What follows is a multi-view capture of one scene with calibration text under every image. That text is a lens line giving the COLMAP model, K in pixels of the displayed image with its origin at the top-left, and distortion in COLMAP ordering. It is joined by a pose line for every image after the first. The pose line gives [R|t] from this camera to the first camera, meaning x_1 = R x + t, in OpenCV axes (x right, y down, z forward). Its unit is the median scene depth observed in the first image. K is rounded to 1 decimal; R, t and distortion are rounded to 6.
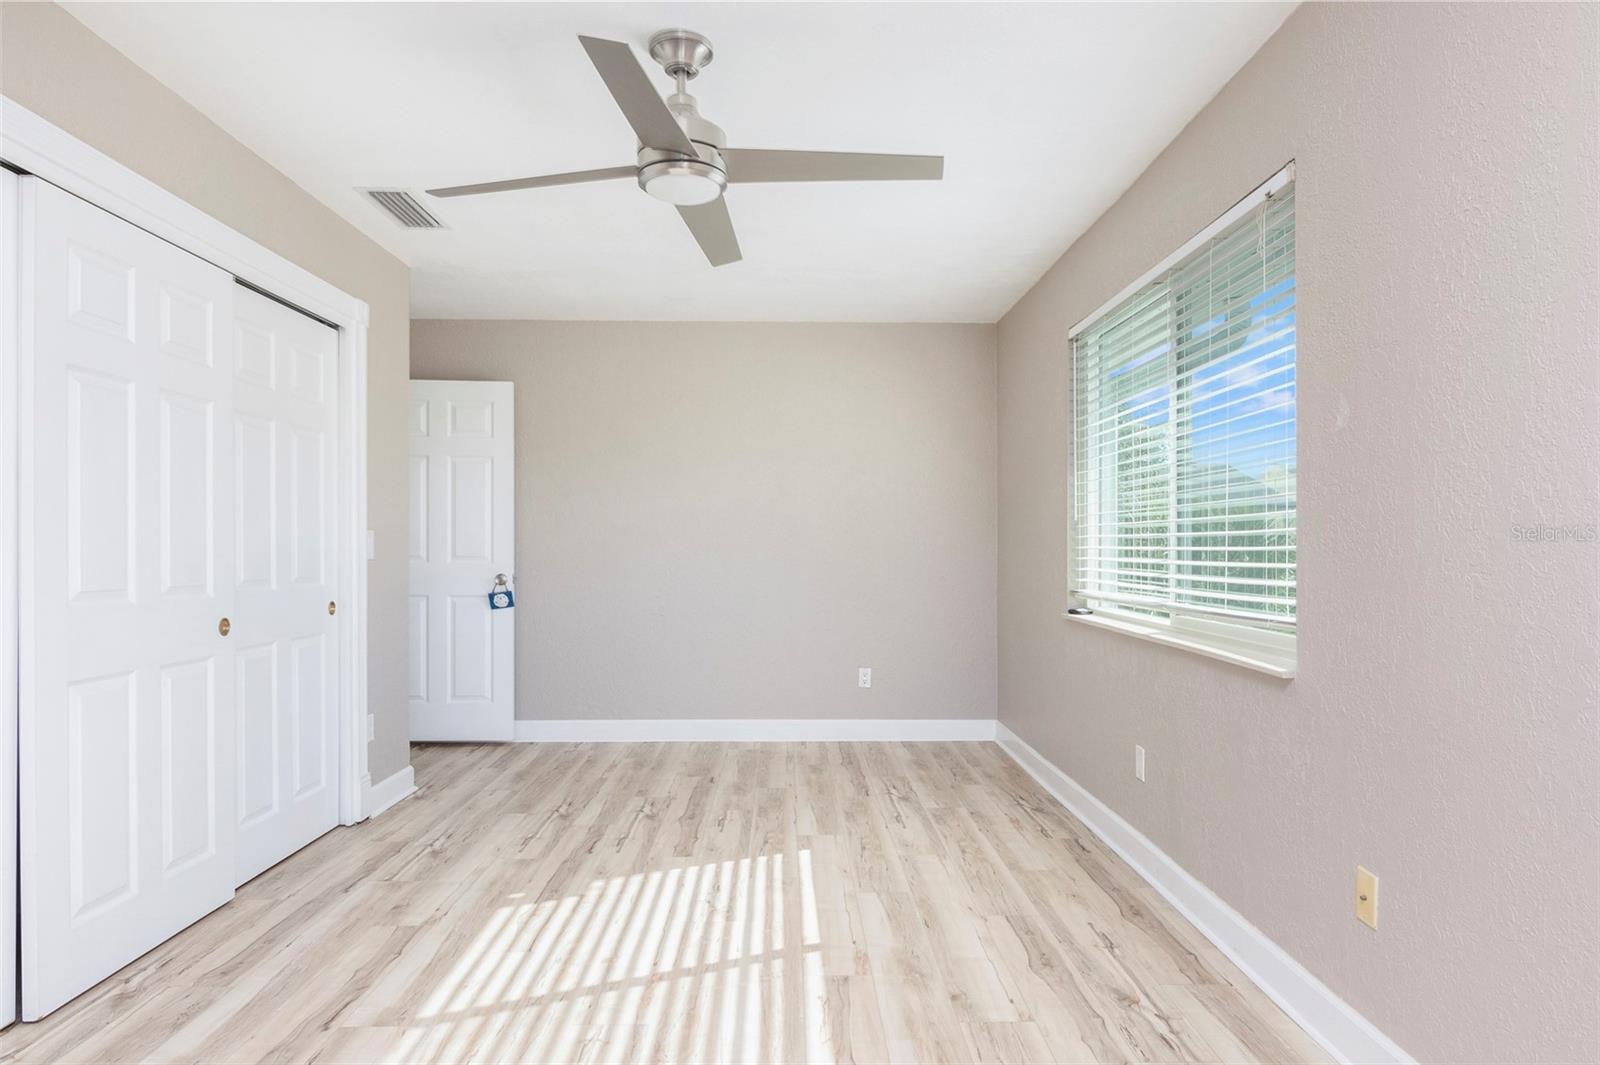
lens RADIAL K [[980.5, 0, 798.2], [0, 980.5, 524.6], [0, 0, 1]] dist [-0.001232, -0.000463]
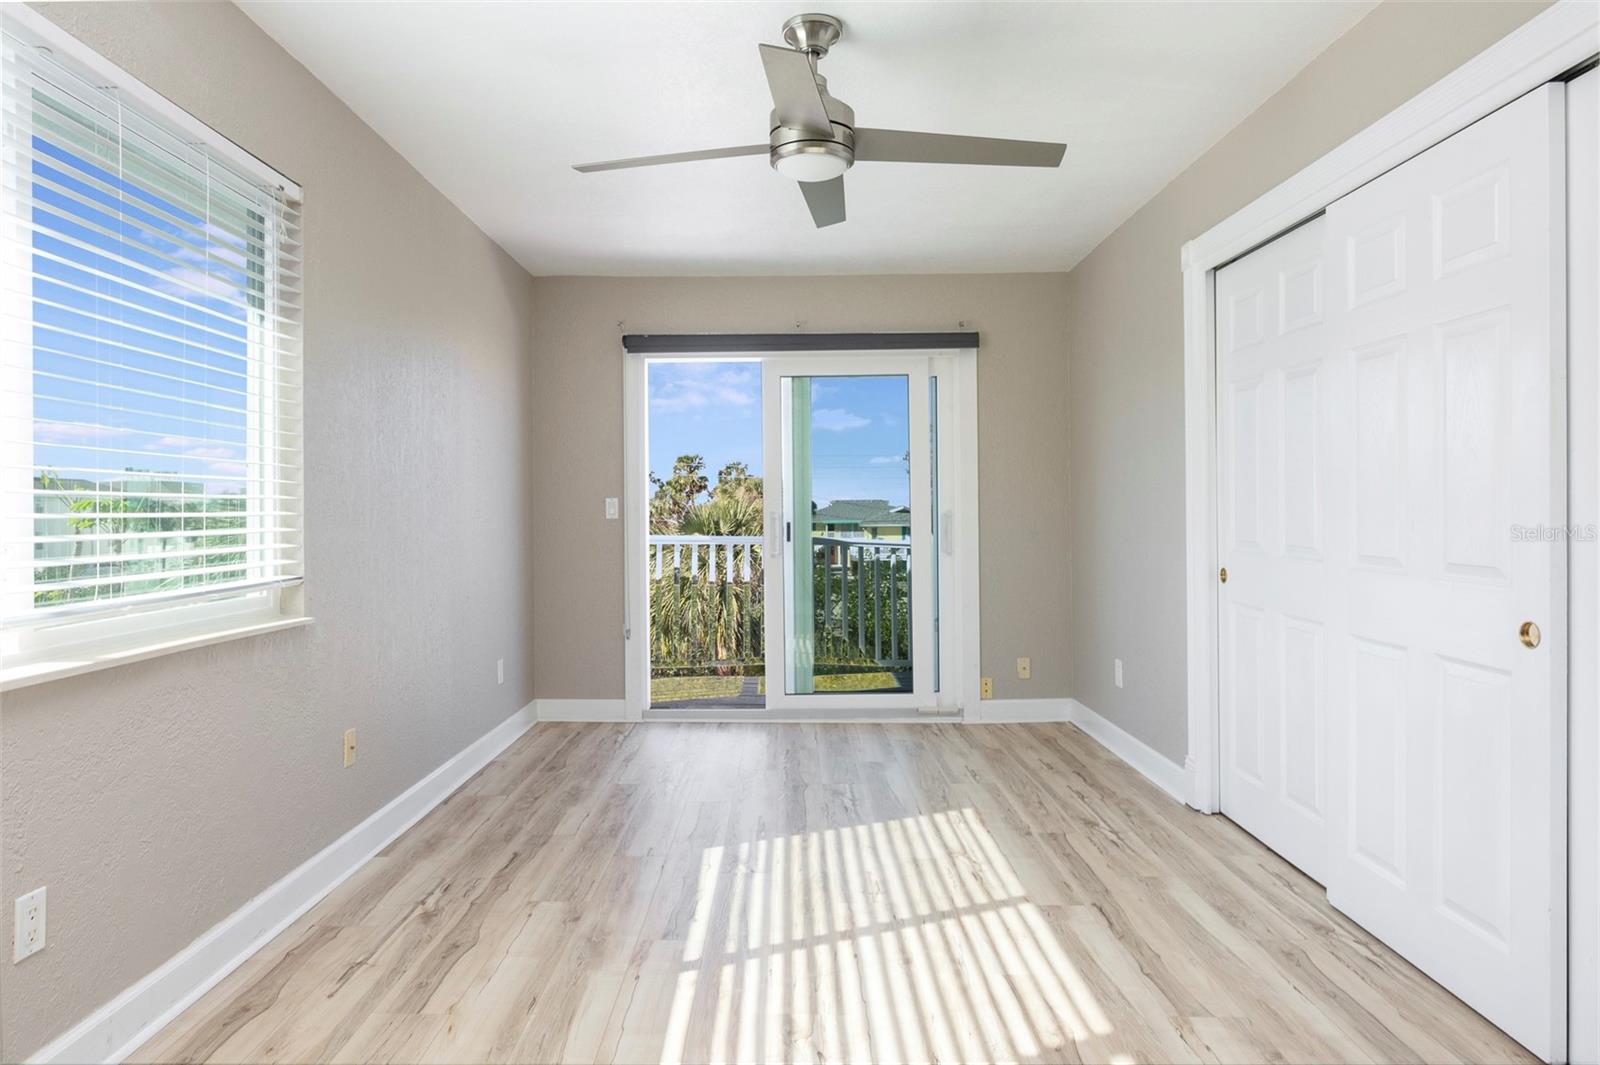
lens RADIAL K [[974.0, 0, 800.0], [0, 974.0, 532.5], [0, 0, 1]] dist [-0.193347, 0.000189]
pose [[-0.999924, -0.010884, 0.005729, -0.087149], [-0.010905, 0.999934, -0.003532, 0.037316], [-0.005690, -0.003594, -0.999977, 1.870026]]
